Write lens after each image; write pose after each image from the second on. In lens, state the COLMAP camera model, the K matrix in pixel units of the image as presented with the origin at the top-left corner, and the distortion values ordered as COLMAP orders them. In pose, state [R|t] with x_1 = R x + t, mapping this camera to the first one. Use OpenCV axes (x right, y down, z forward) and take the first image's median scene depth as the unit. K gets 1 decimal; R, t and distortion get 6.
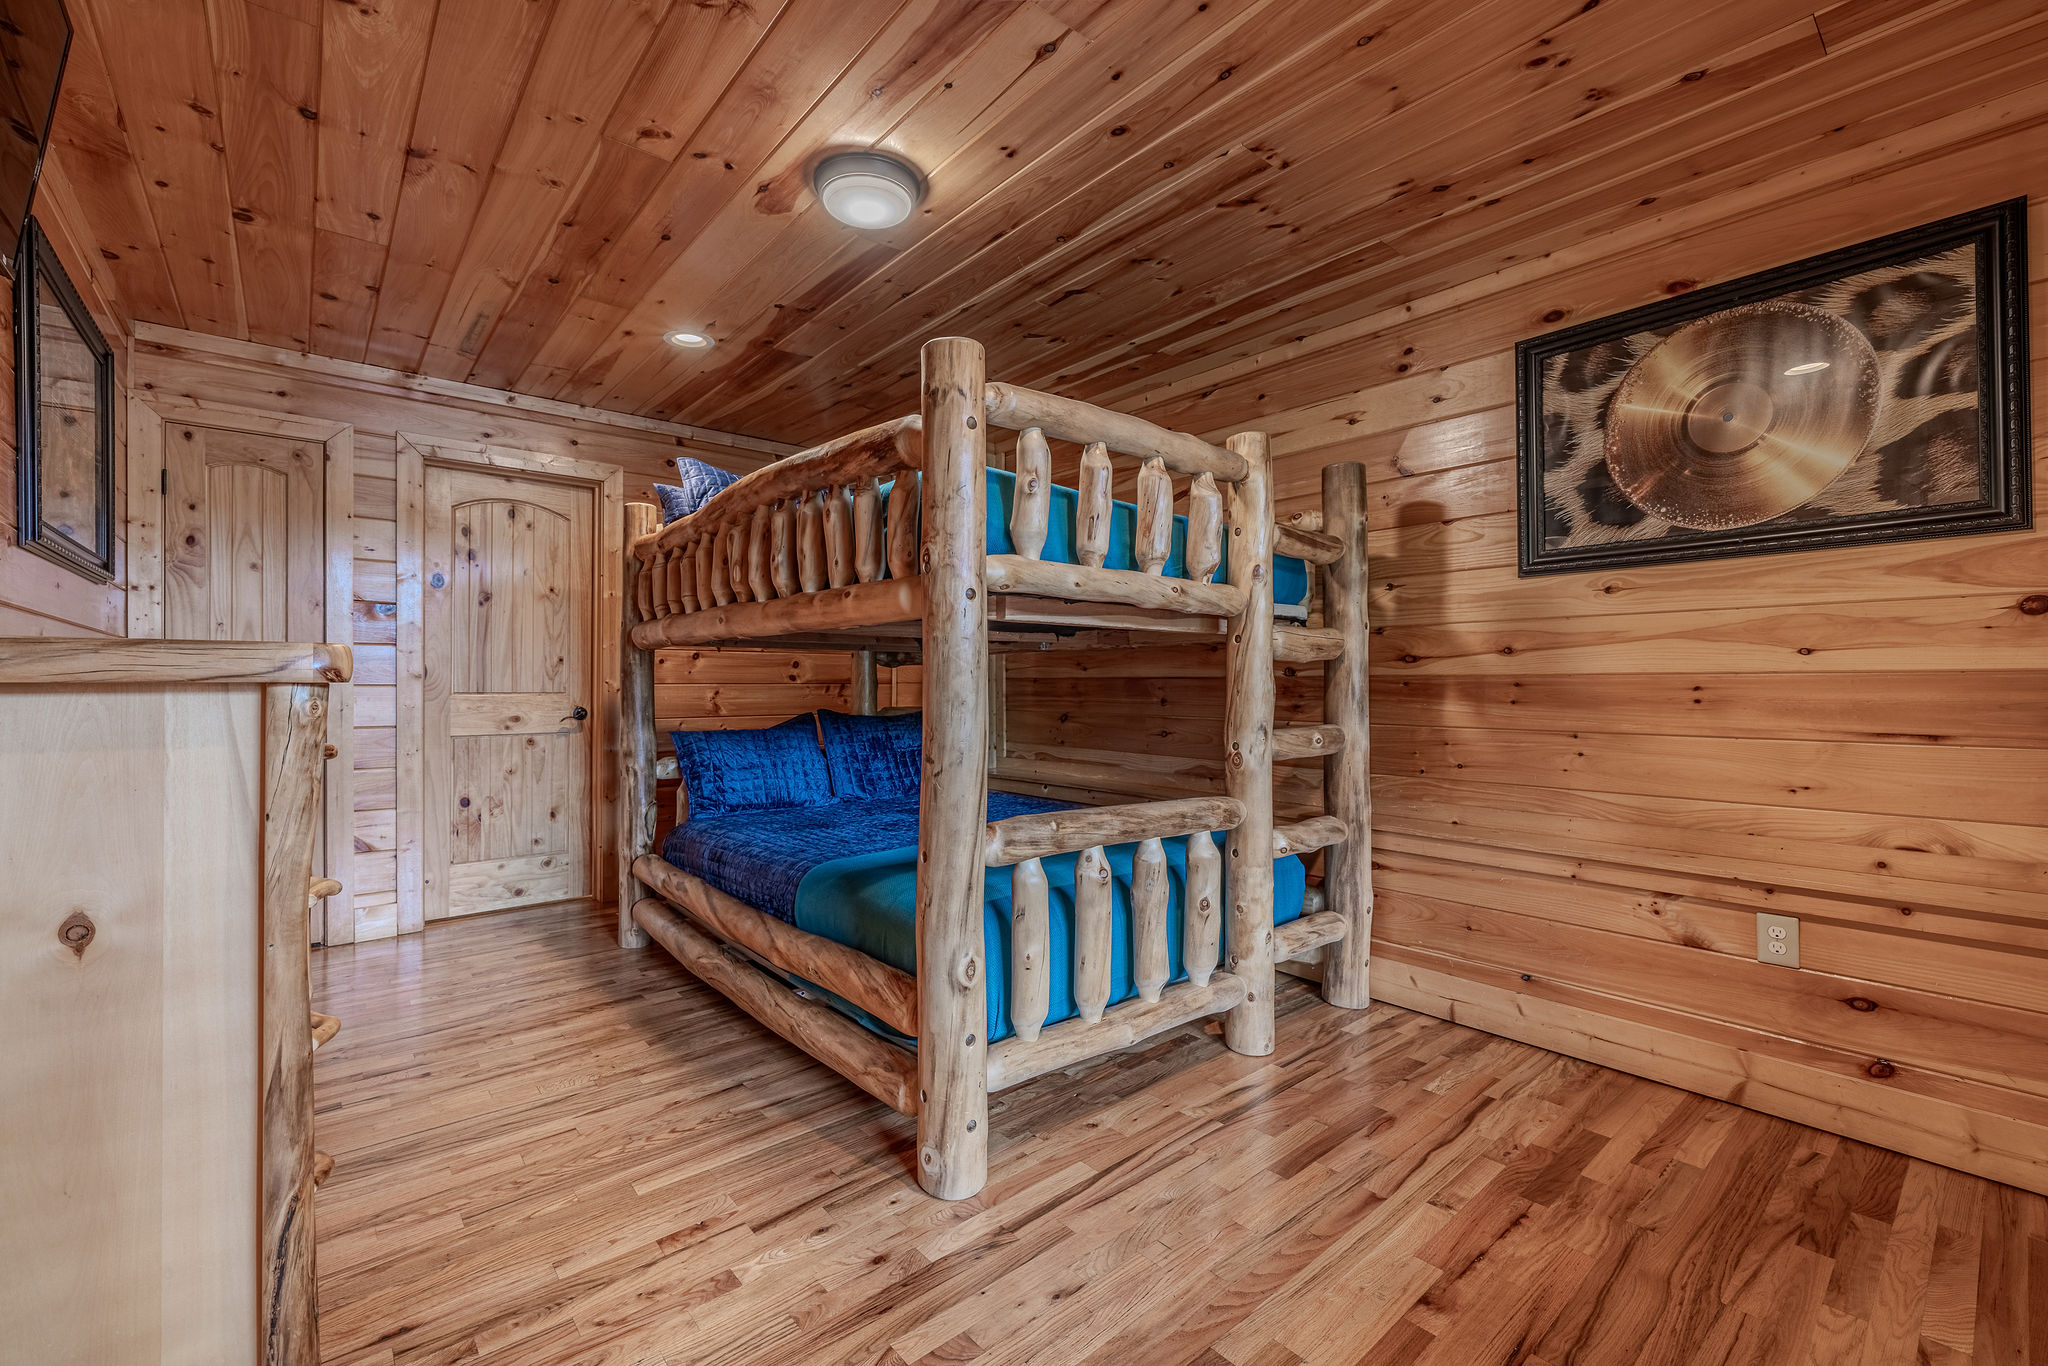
lens RADIAL K [[851.6, 0, 1020.4], [0, 851.6, 680.4], [0, 0, 1]] dist [-0.000146, 0.000136]
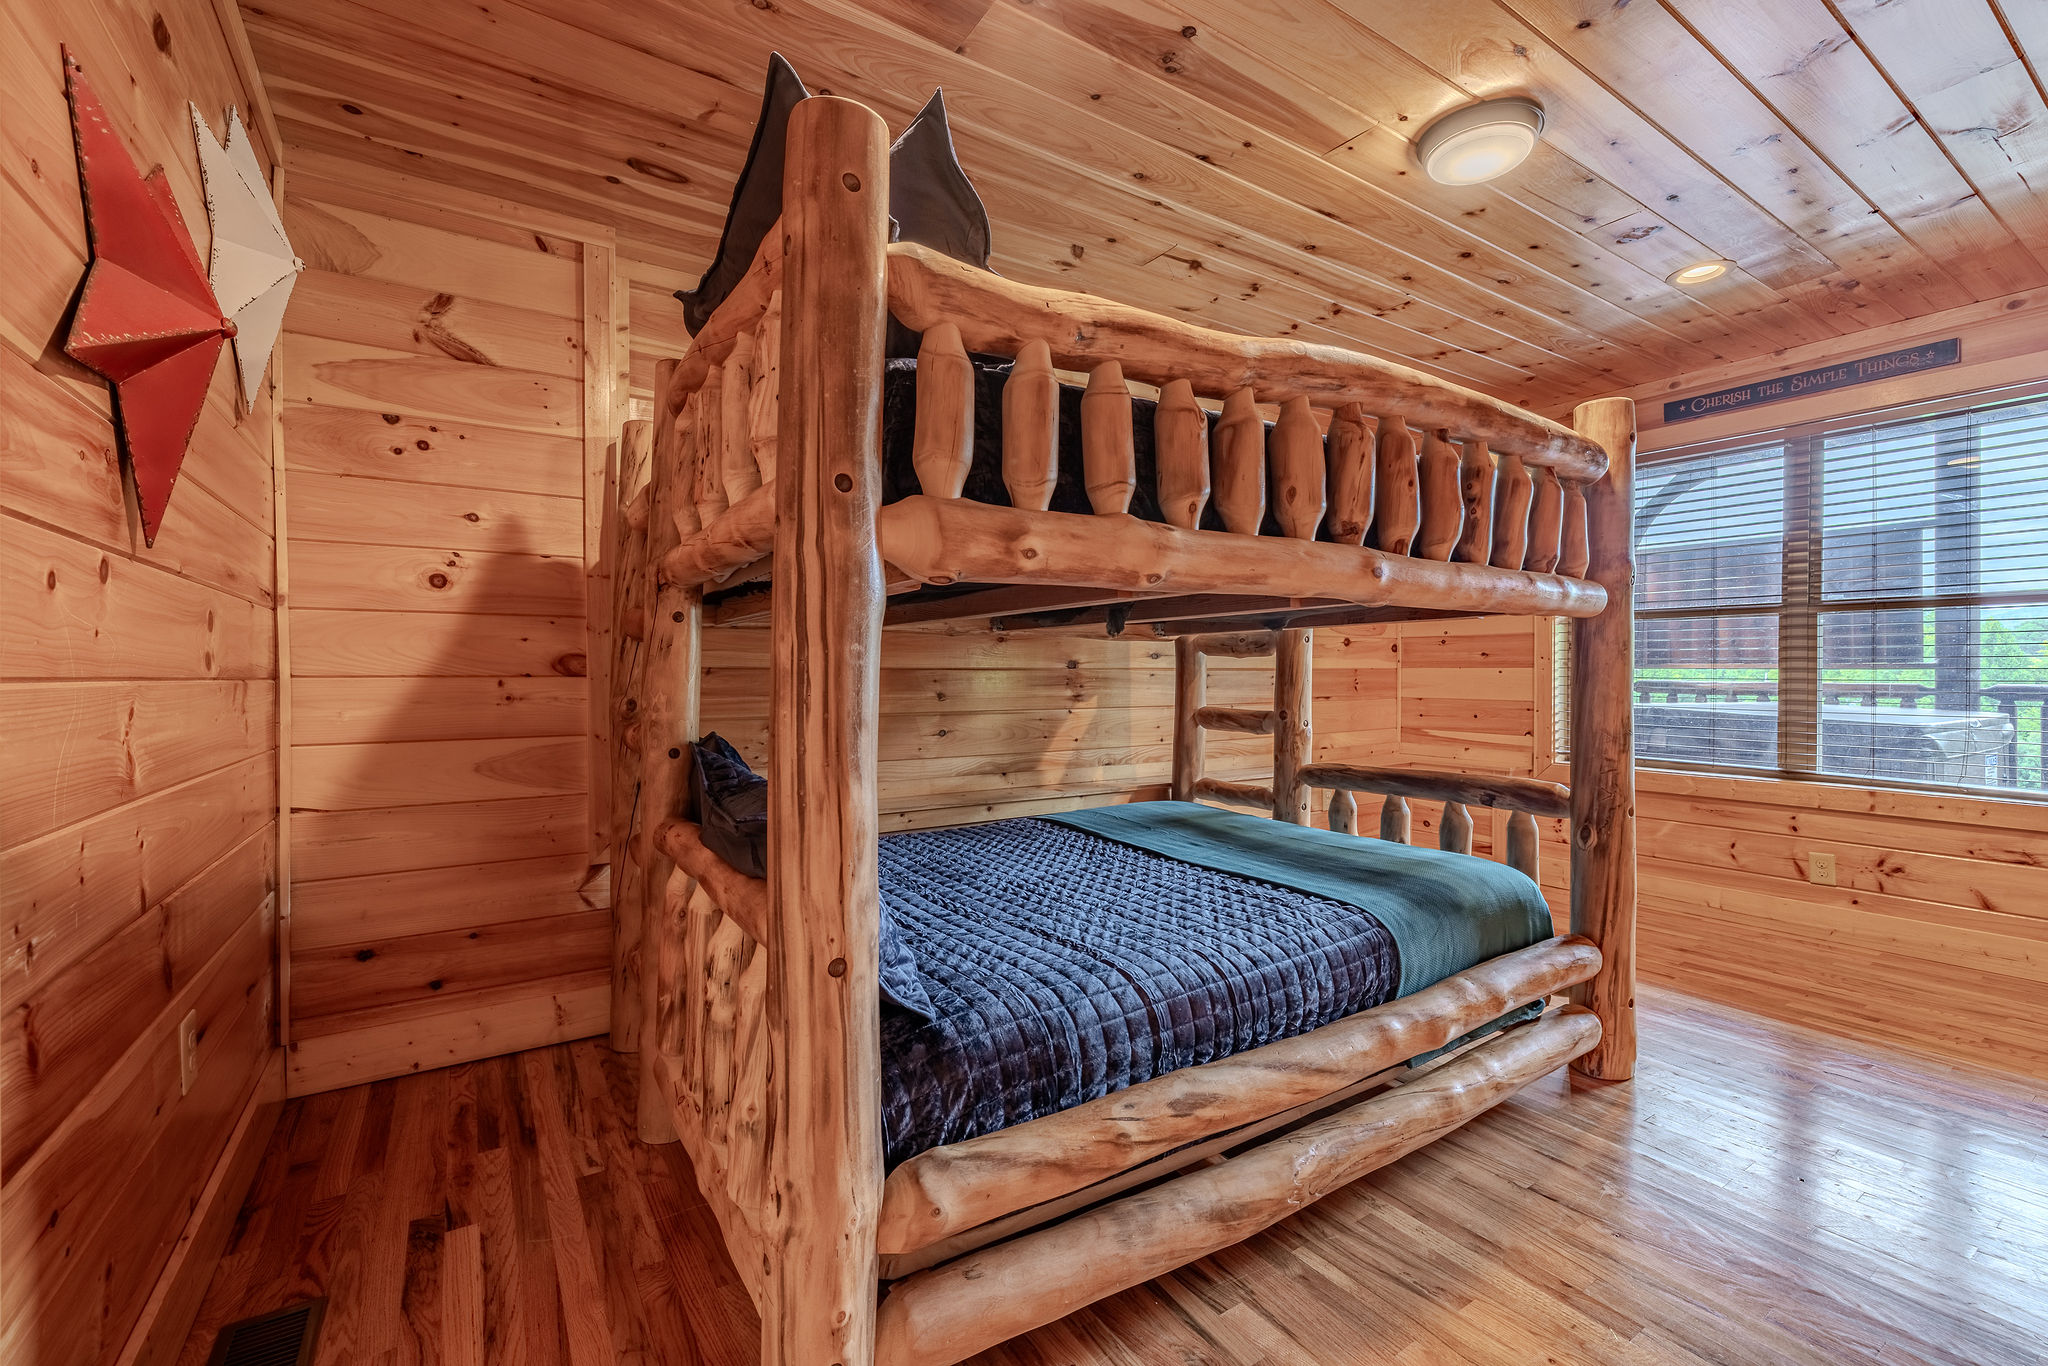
lens RADIAL K [[851.6, 0, 1024.2], [0, 851.6, 677.2], [0, 0, 1]] dist [-0.000146, 0.000136]
pose [[0.134342, 0.003439, 0.990929, -1.163296], [-0.000513, 0.999994, -0.003401, 0.014150], [-0.990935, -0.000051, 0.134343, 1.359867]]
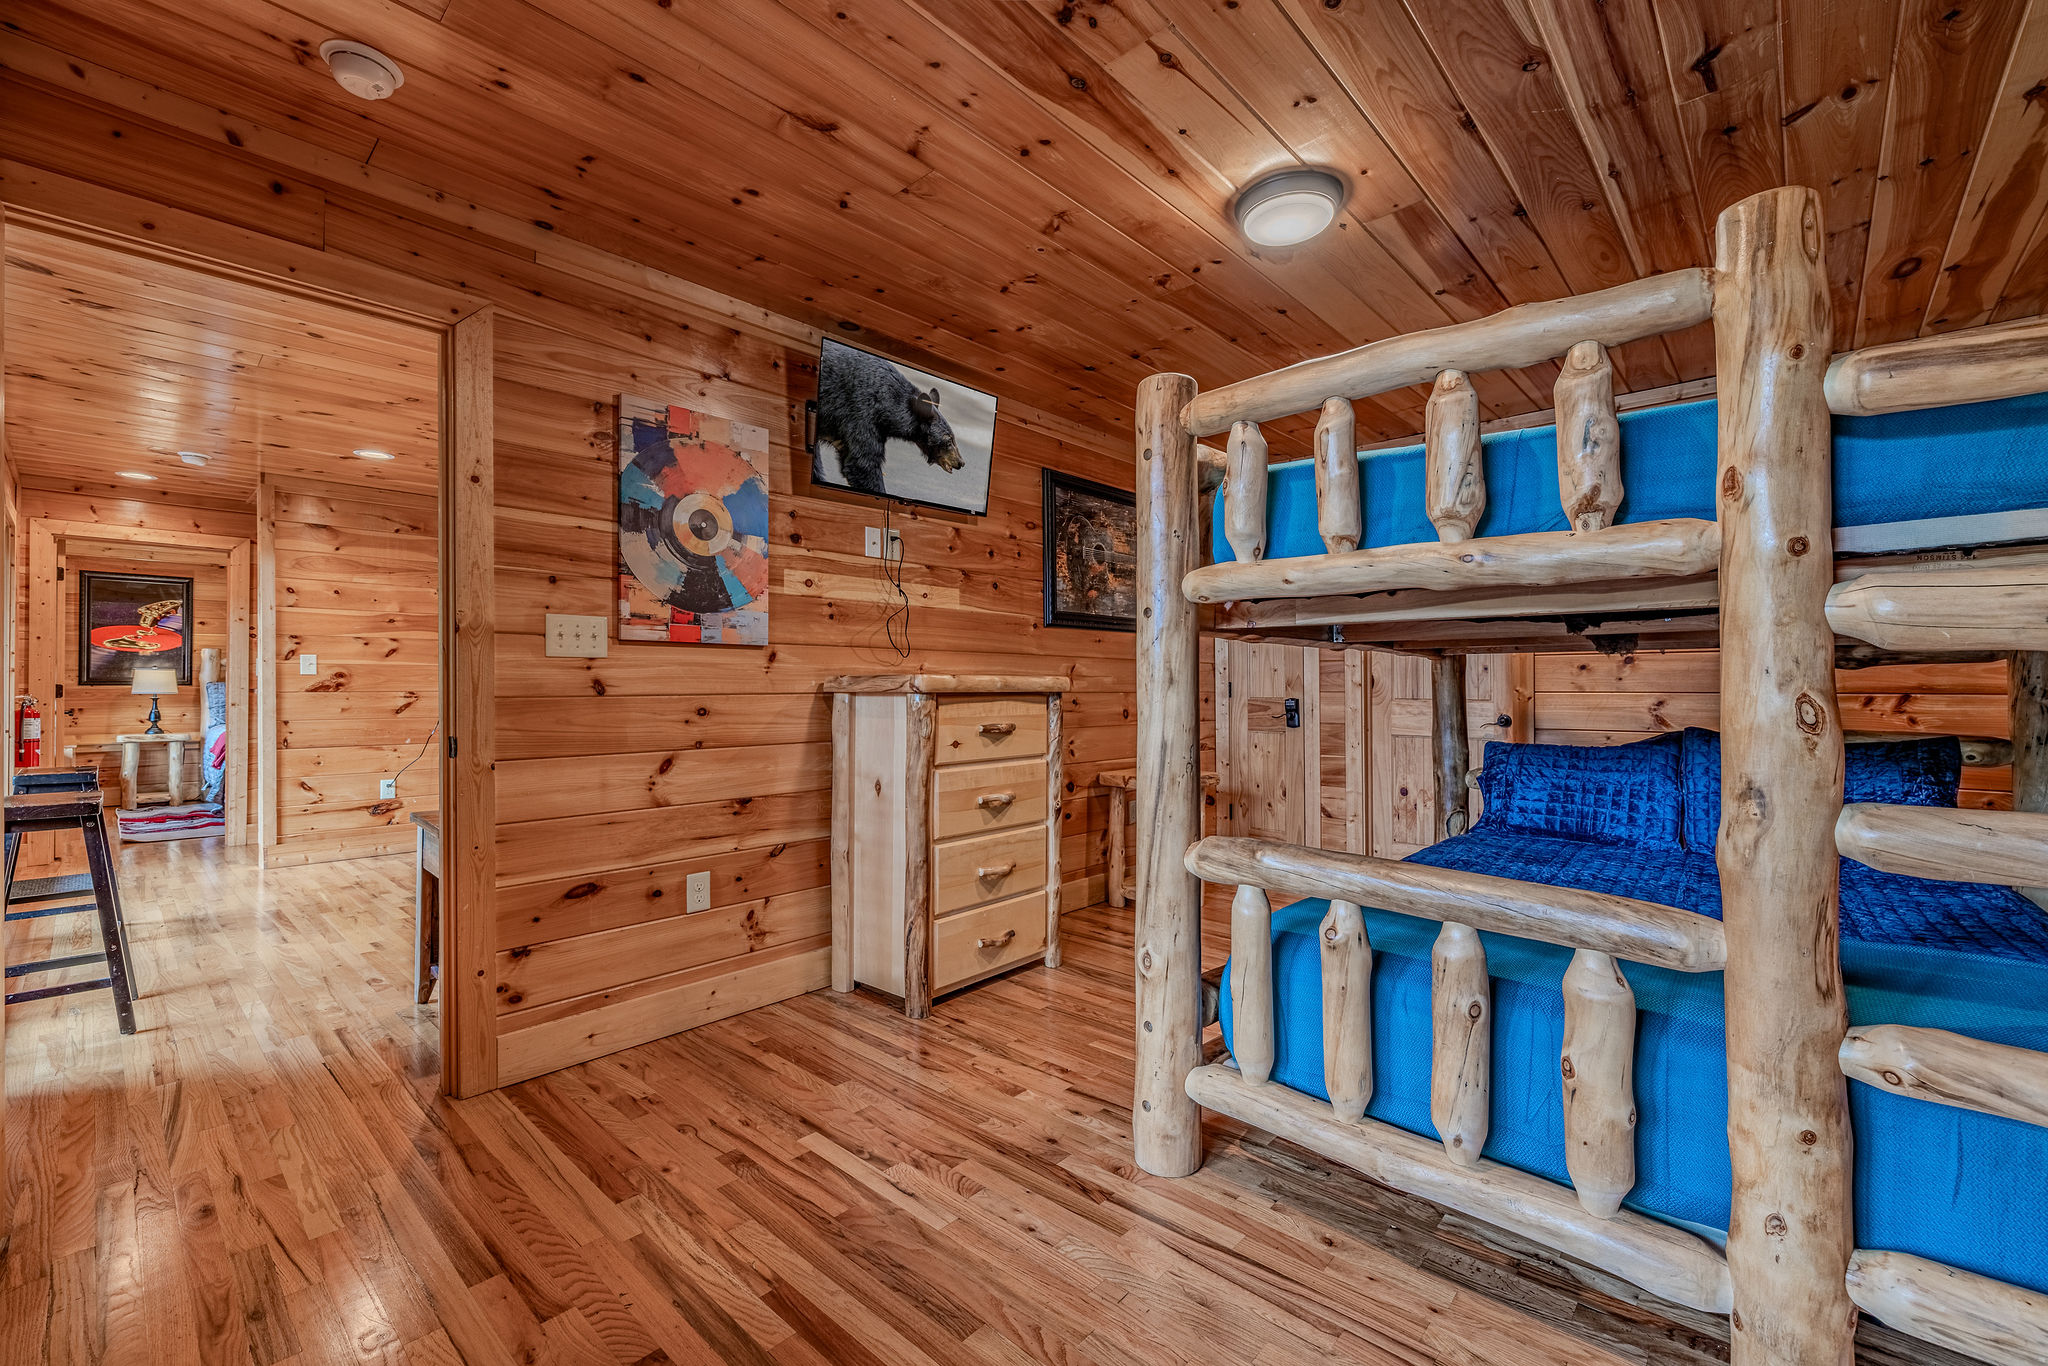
lens RADIAL K [[851.6, 0, 1011.8], [0, 851.6, 678.3], [0, 0, 1]] dist [-0.000146, 0.000136]
pose [[0.118903, -0.010146, -0.992854, 0.788200], [0.003191, 0.999947, -0.009836, -0.006959], [0.992901, -0.001999, 0.118929, 0.554915]]
